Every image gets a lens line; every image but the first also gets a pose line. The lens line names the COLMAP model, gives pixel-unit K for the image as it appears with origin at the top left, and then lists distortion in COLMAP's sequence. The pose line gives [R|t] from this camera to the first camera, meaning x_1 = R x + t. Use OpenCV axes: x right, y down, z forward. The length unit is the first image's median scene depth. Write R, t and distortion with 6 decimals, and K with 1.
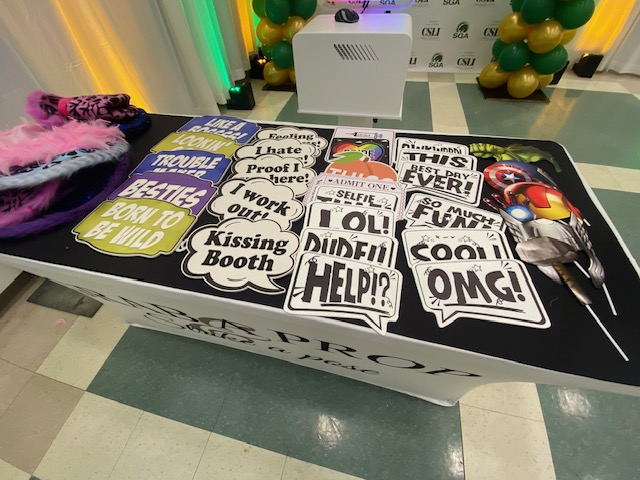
lens RADIAL K [[259.3, 0, 318.0], [0, 259.3, 239.4], [0, 0, 1]] dist [0.010941, -0.016470]
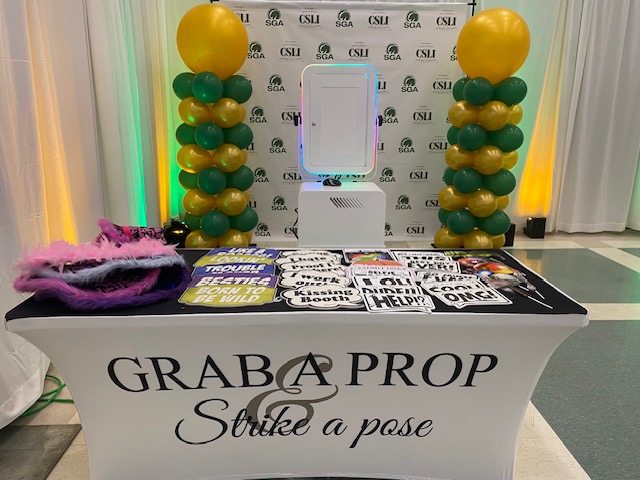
lens RADIAL K [[481.8, 0, 320.0], [0, 481.8, 240.0], [0, 0, 1]] dist [0.004973, 0.005720]
pose [[0.966922, -0.014145, 0.254680, -0.779473], [0.160128, 0.810861, -0.562906, 1.023099], [-0.198548, 0.585068, 0.786304, -1.018330]]
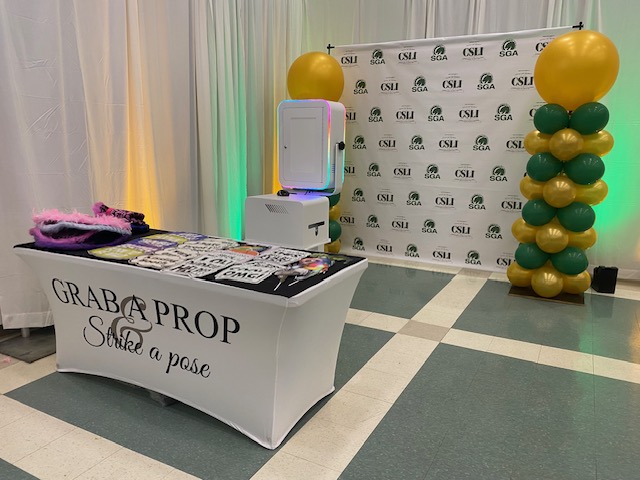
lens RADIAL K [[474.1, 0, 317.0], [0, 474.1, 241.8], [0, 0, 1]] dist [0.007054, -0.004854]
pose [[0.964461, 0.111084, -0.239741, 1.455972], [-0.235051, 0.775148, -0.586428, 1.472676], [0.120692, 0.621938, 0.773710, -1.495749]]
